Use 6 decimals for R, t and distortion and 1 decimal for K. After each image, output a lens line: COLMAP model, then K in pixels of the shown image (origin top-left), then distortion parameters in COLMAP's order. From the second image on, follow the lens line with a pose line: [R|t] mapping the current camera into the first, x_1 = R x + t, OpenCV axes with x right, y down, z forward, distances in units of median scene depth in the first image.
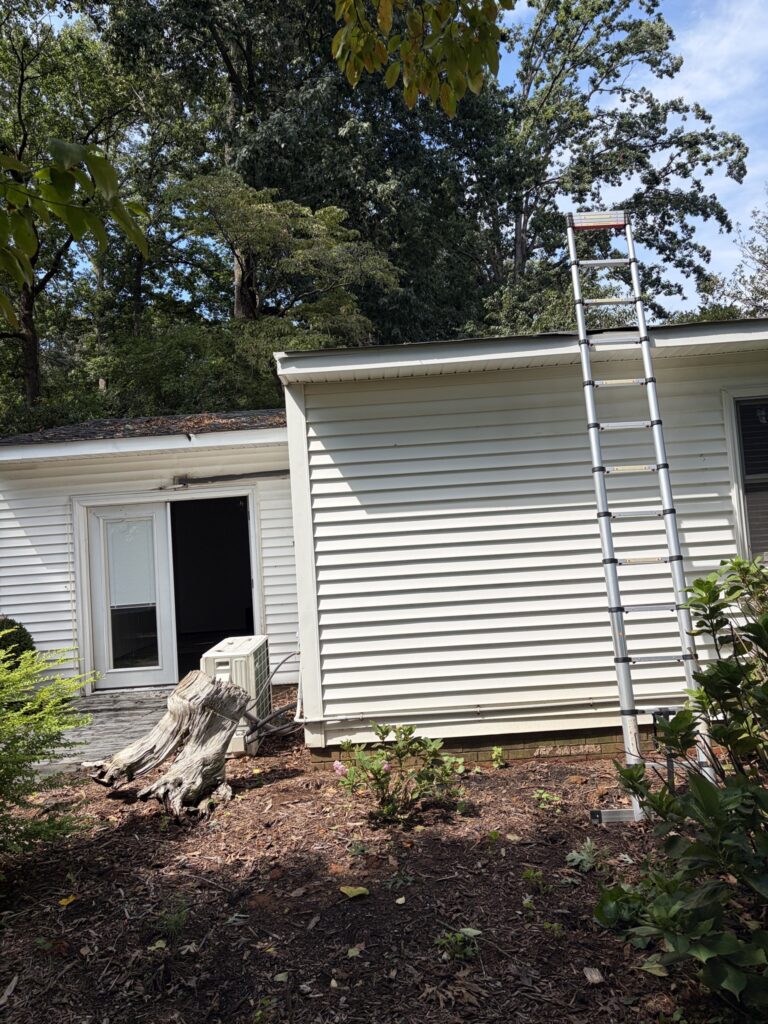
lens RADIAL K [[772.4, 0, 383.6], [0, 772.4, 514.3], [0, 0, 1]] dist [0.009967, -0.003733]
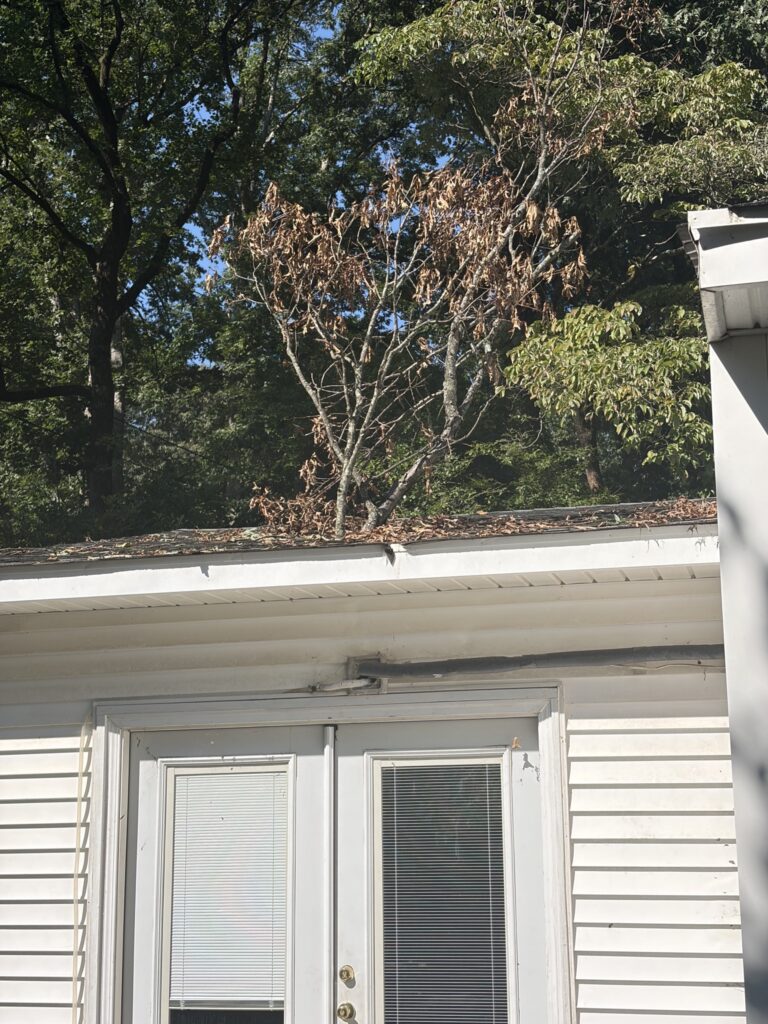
lens RADIAL K [[1551.7, 0, 384.5], [0, 1551.7, 512.2], [0, 0, 1]] dist [0.131047, 0.000000]
pose [[0.968594, 0.004767, -0.248600, -0.060672], [-0.044339, 0.987103, -0.153826, -0.003122], [0.244661, 0.160017, 0.956313, 0.250134]]
